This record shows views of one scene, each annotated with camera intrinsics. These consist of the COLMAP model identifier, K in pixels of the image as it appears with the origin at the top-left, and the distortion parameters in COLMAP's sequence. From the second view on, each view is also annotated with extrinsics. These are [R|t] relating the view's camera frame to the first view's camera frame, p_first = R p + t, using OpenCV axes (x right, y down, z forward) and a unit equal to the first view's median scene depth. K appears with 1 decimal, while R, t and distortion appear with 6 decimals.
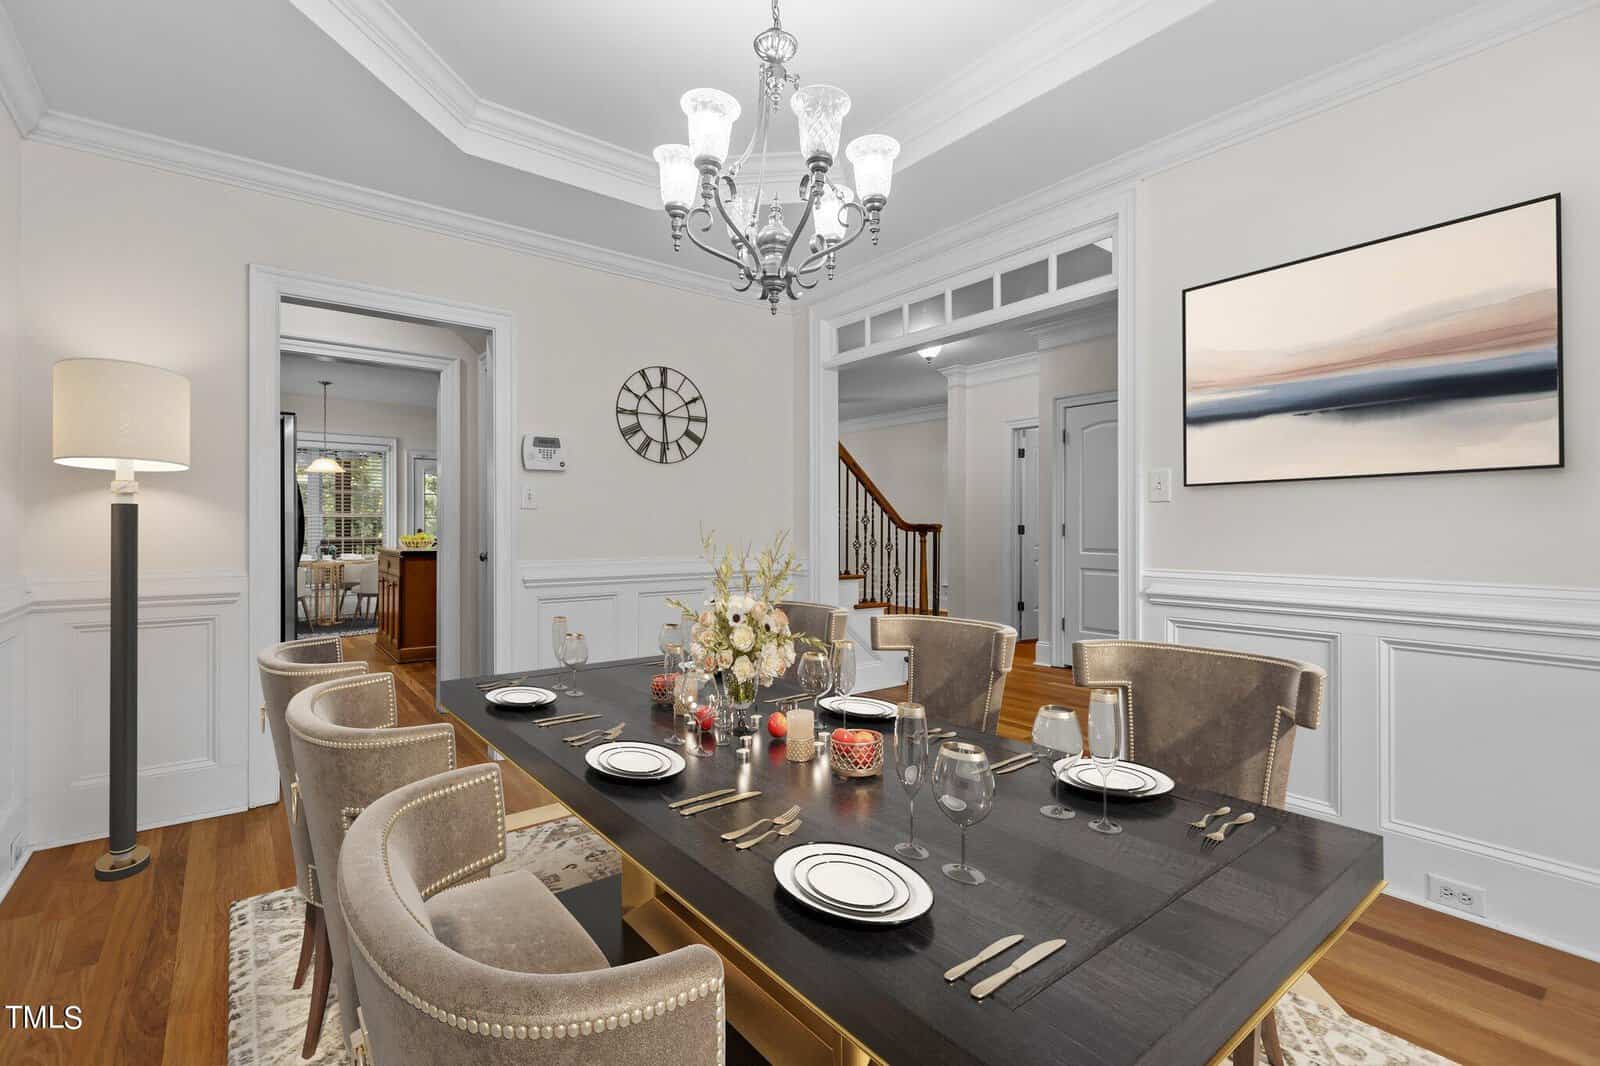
lens RADIAL K [[717.0, 0, 804.9], [0, 717.0, 529.5], [0, 0, 1]] dist [0.002020, 0.000301]
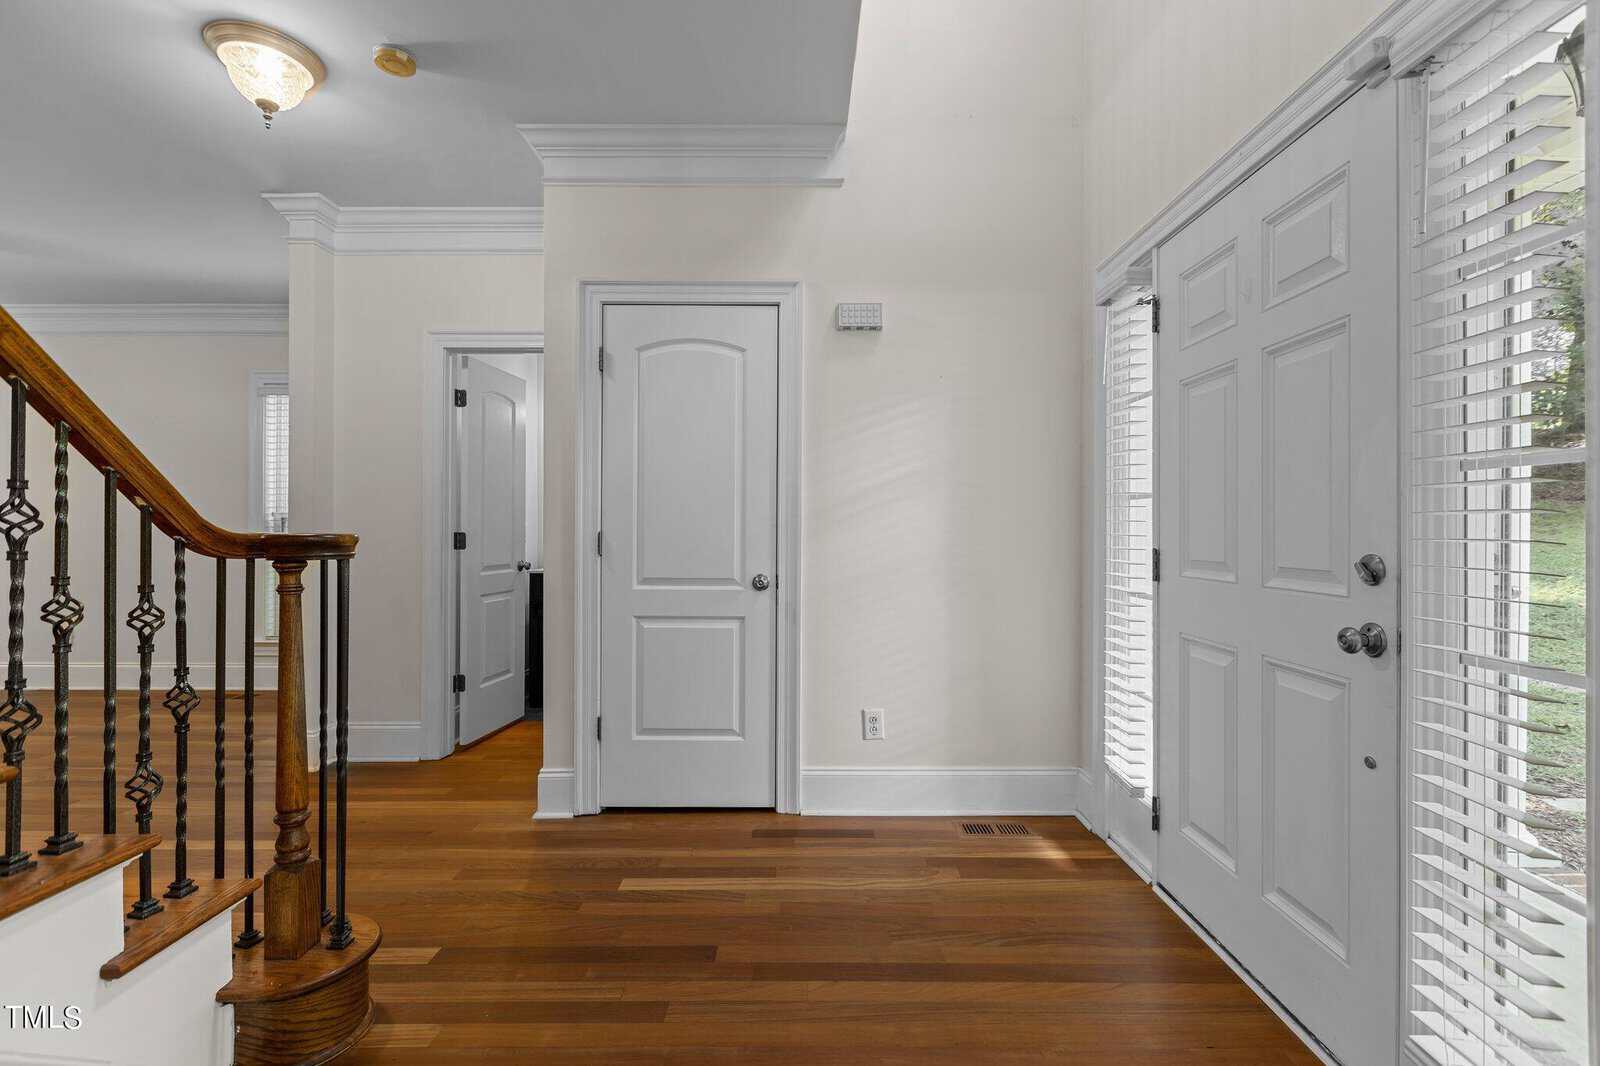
lens RADIAL K [[717.0, 0, 807.5], [0, 717.0, 534.0], [0, 0, 1]] dist [0.002020, 0.000301]
pose [[0.622009, -0.002235, 0.783007, 0.058531], [-0.001428, 0.999991, 0.003989, -0.009589], [-0.783009, -0.003599, 0.622000, 0.619479]]
